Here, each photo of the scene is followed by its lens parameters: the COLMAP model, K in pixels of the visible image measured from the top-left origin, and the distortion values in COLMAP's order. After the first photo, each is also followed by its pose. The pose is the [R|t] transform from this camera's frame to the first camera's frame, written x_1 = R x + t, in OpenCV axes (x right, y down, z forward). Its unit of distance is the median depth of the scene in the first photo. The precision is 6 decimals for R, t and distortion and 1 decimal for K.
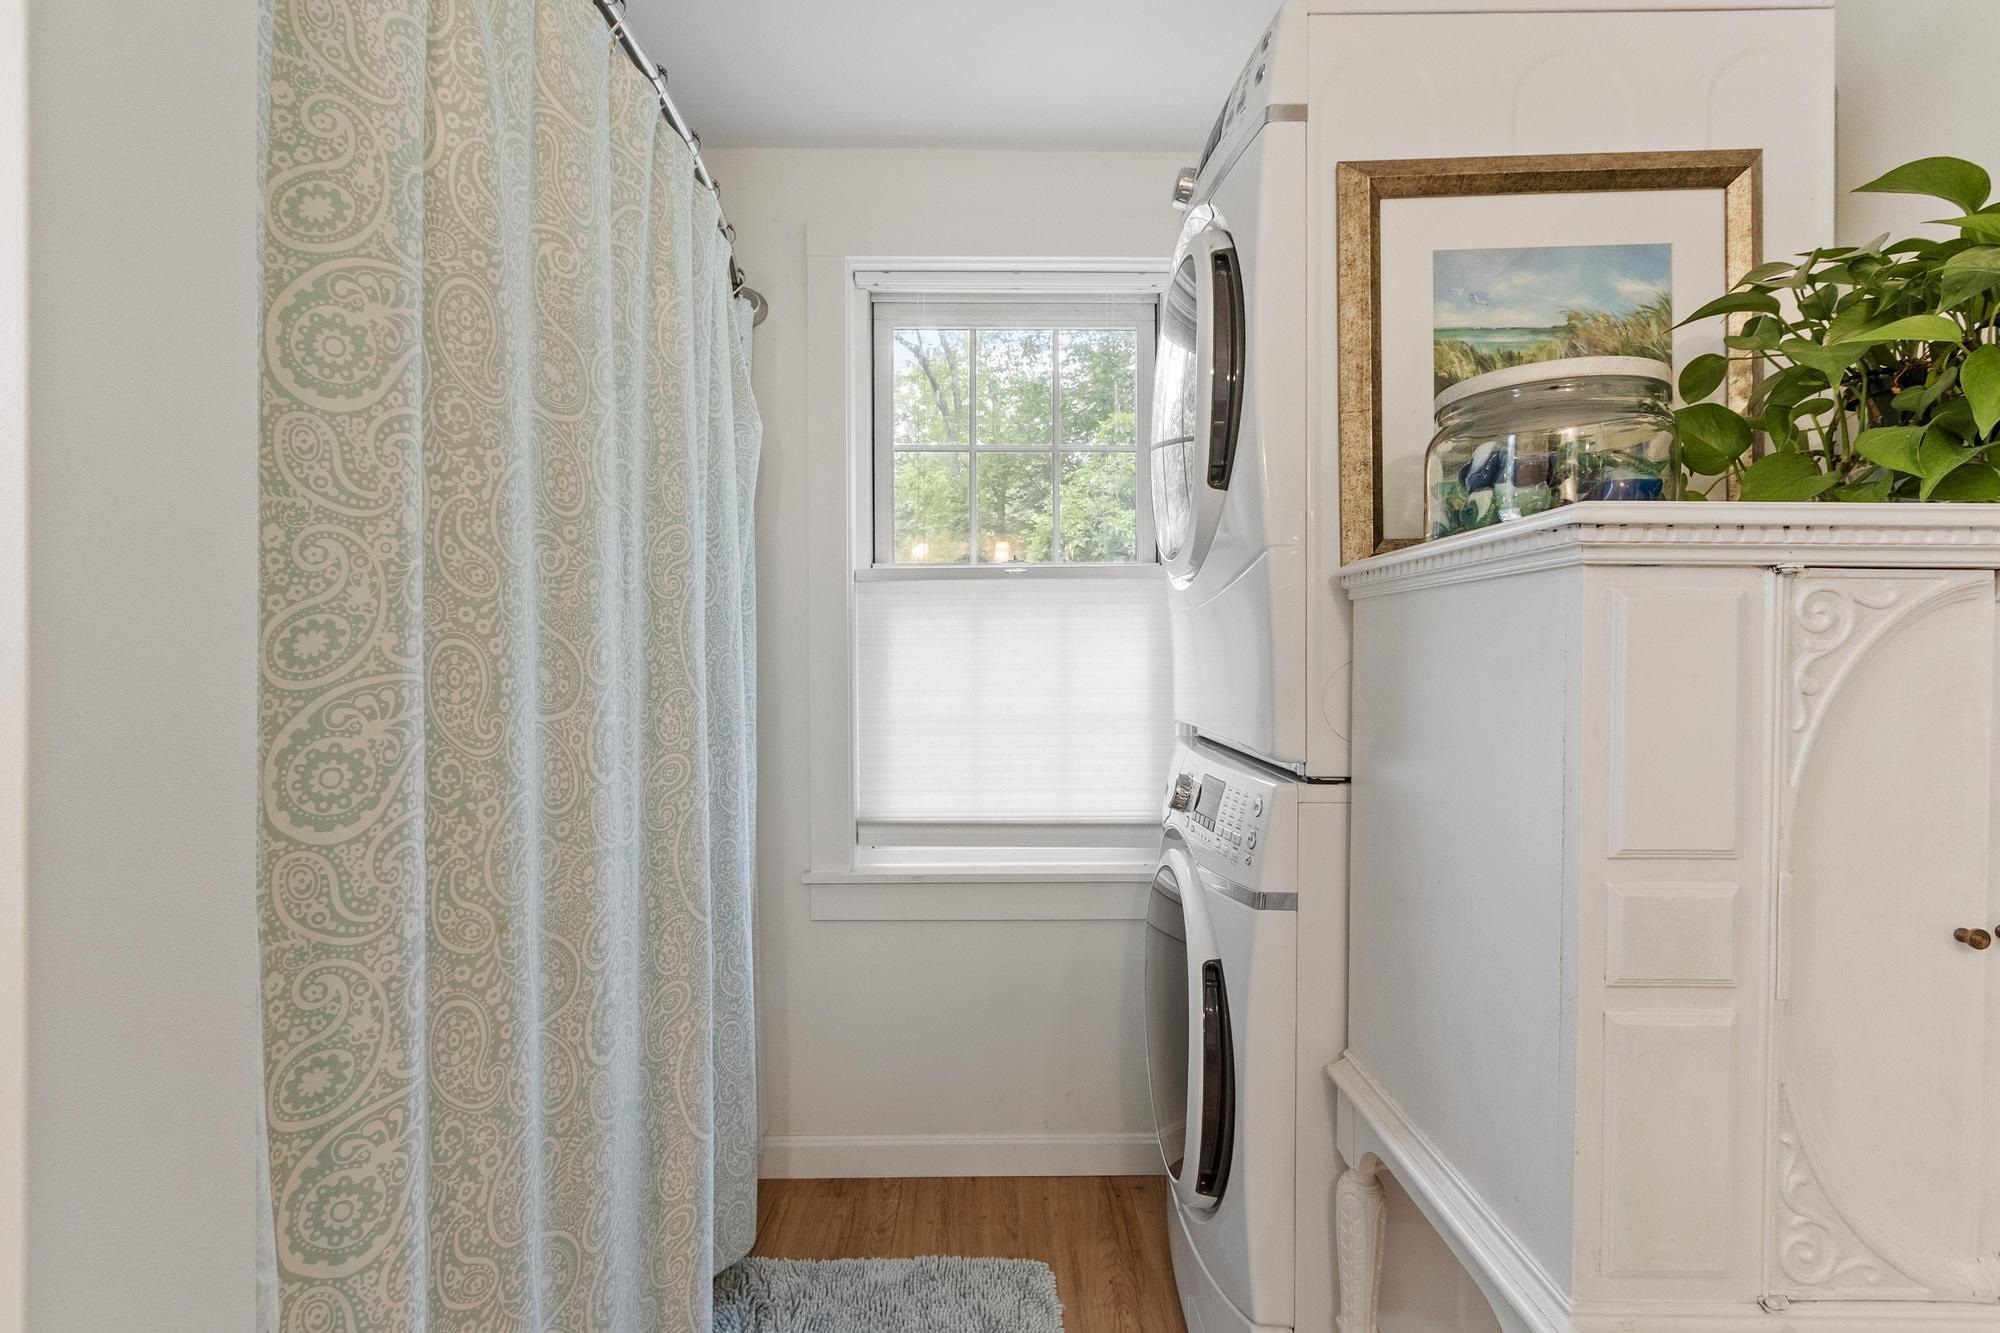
lens RADIAL K [[879.0, 0, 991.0], [0, 879.0, 670.0], [0, 0, 1]] dist [0.003373, -0.001309]
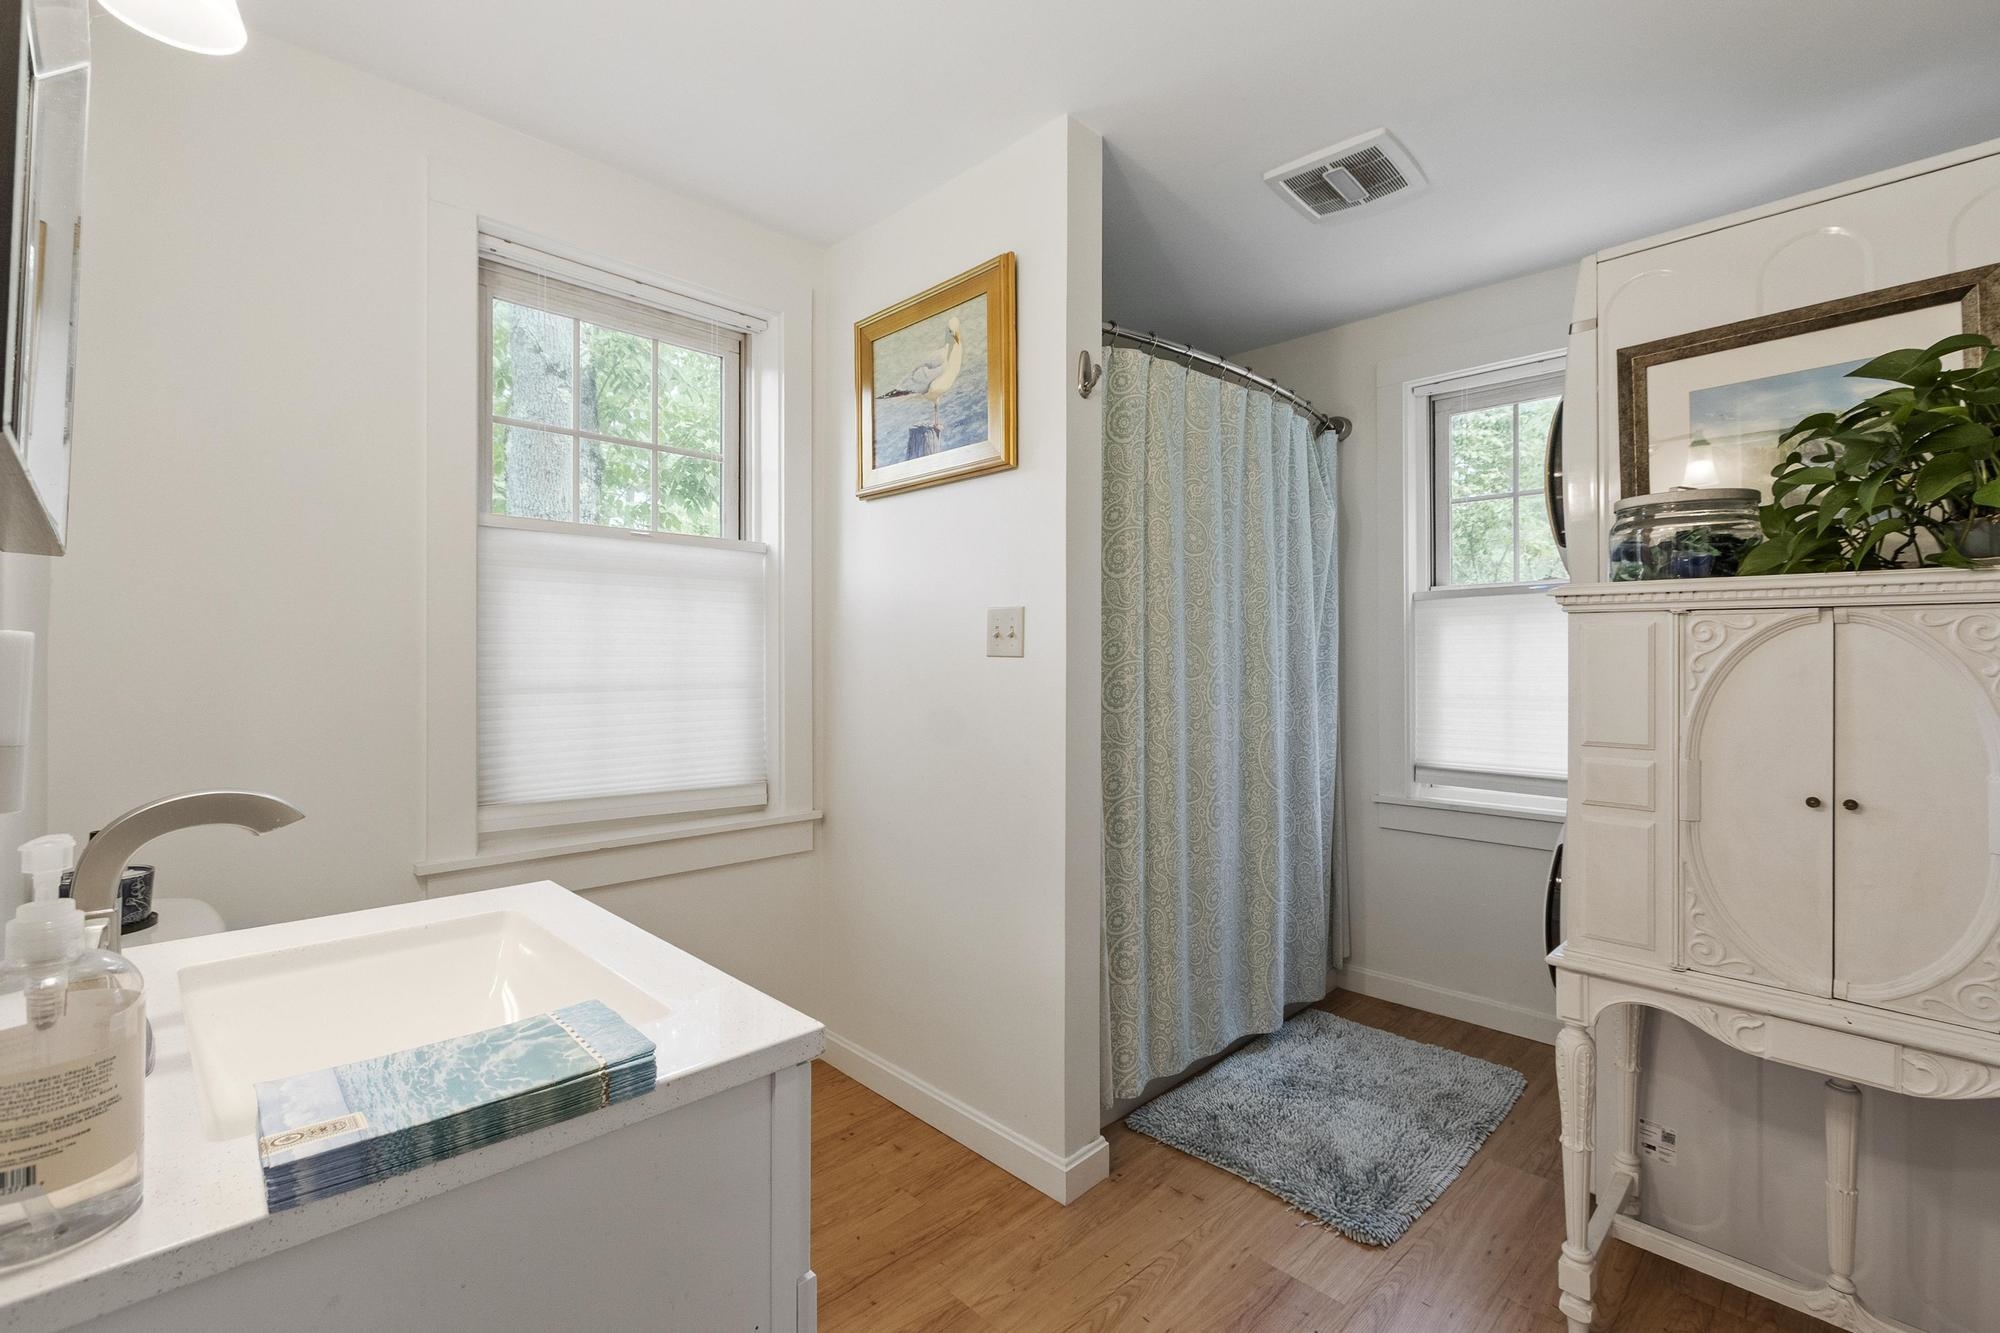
lens RADIAL K [[879.0, 0, 987.3], [0, 879.0, 659.8], [0, 0, 1]] dist [0.003373, -0.001309]
pose [[0.693968, 0.002562, -0.720001, 0.787017], [-0.004171, 0.999991, -0.000462, 0.004461], [0.719994, 0.003324, 0.693973, -1.005302]]
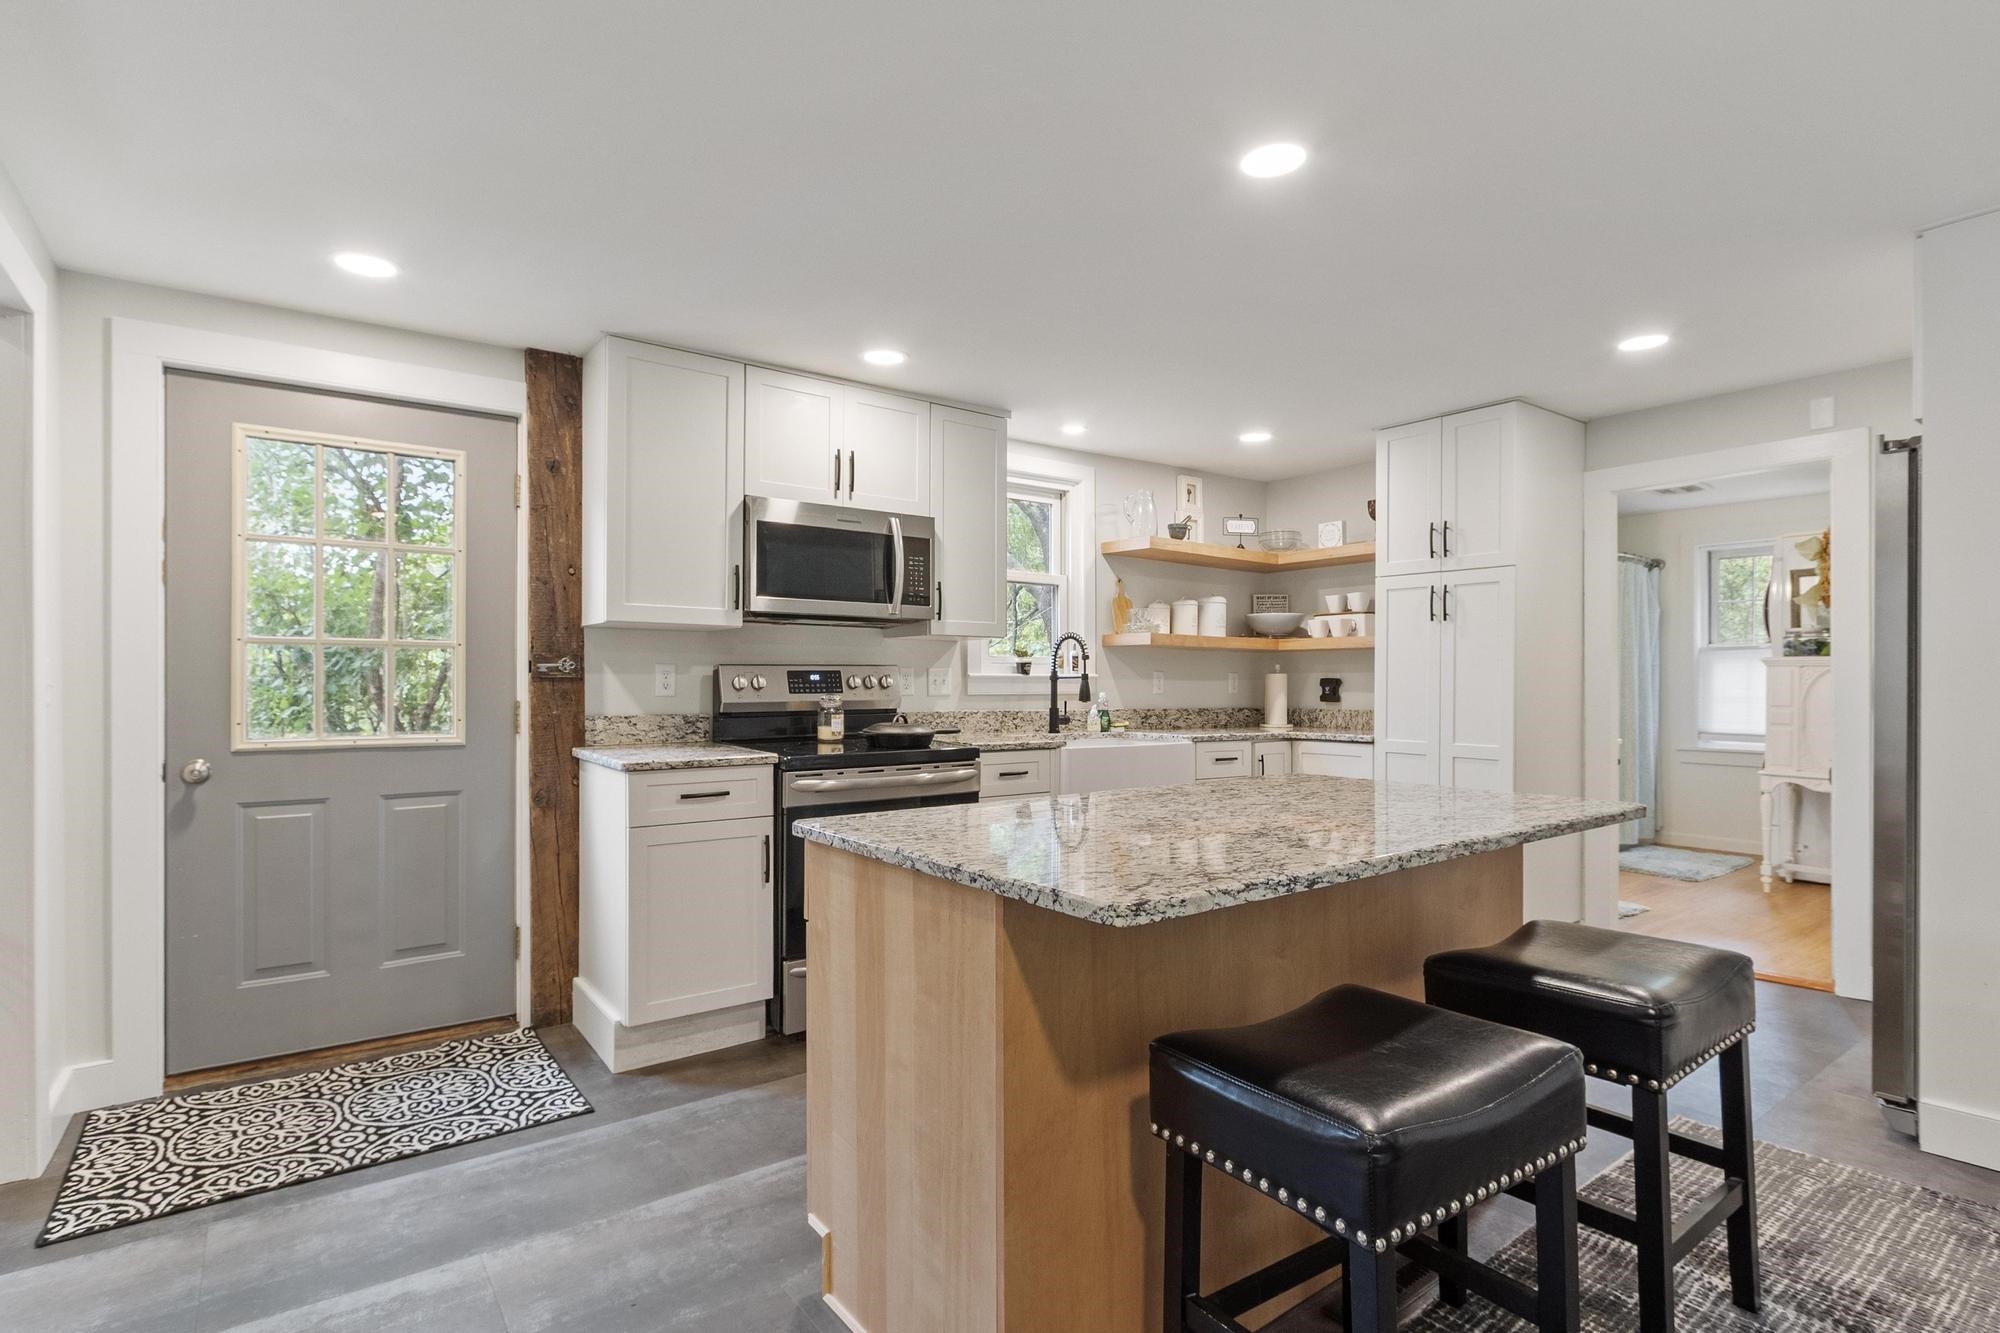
lens RADIAL K [[957.7, 0, 976.0], [0, 957.7, 693.5], [0, 0, 1]] dist [0.001508, 0.000598]
pose [[0.572646, 0.013402, -0.819693, 2.157559], [-0.002829, 0.999893, 0.014373, 0.008985], [0.819798, -0.005912, 0.572622, -5.589909]]
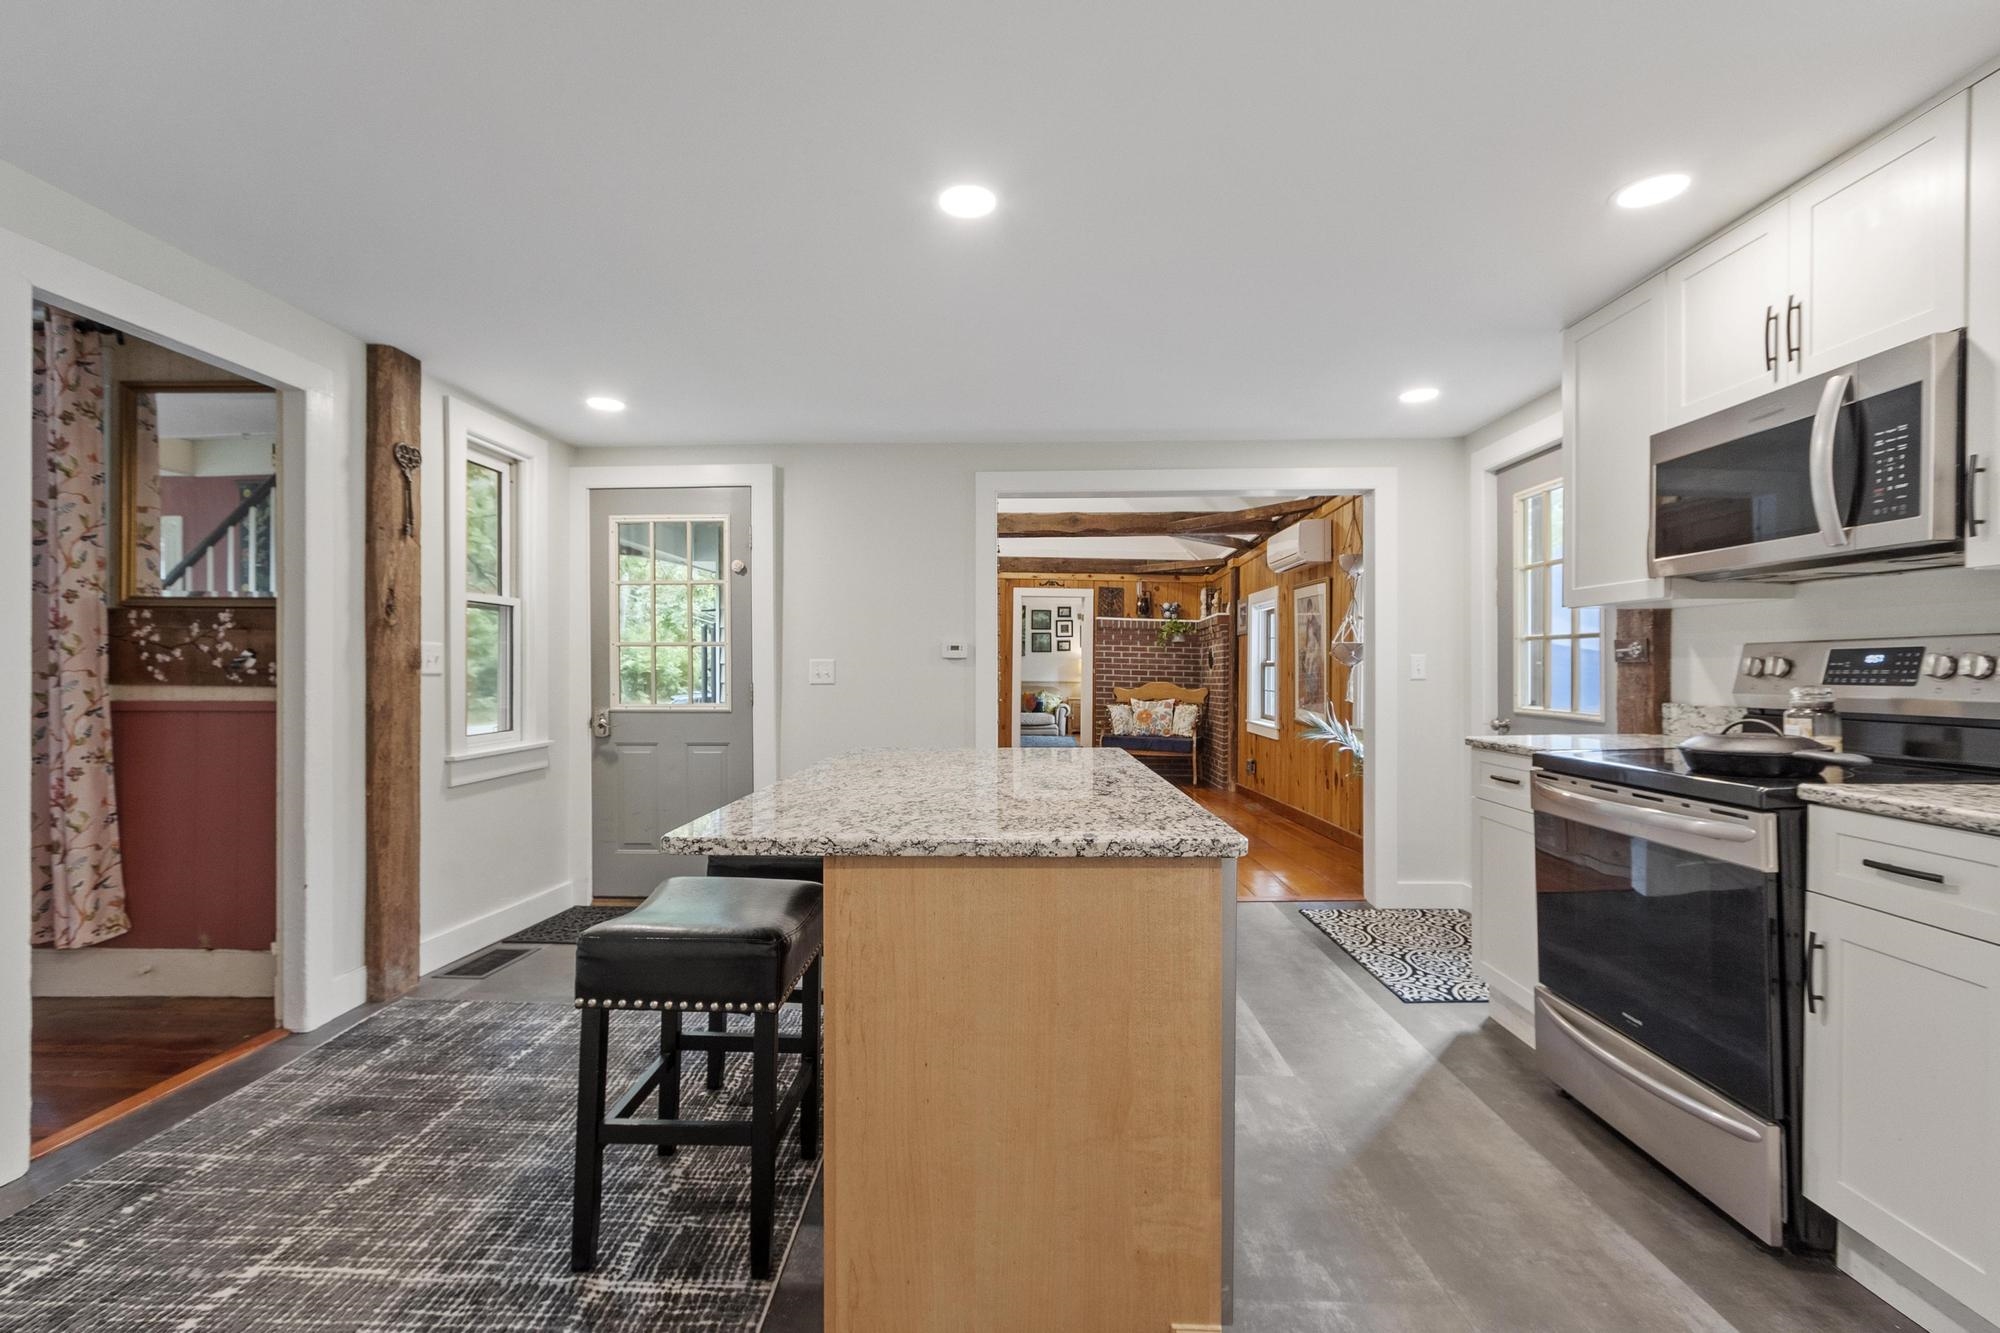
lens RADIAL K [[879.0, 0, 989.8], [0, 879.0, 674.7], [0, 0, 1]] dist [0.003373, -0.001309]
pose [[-0.999044, 0.005329, 0.043401, 0.786184], [0.005736, 0.999941, 0.009242, 0.007871], [-0.043349, 0.009482, -0.999015, -1.947939]]
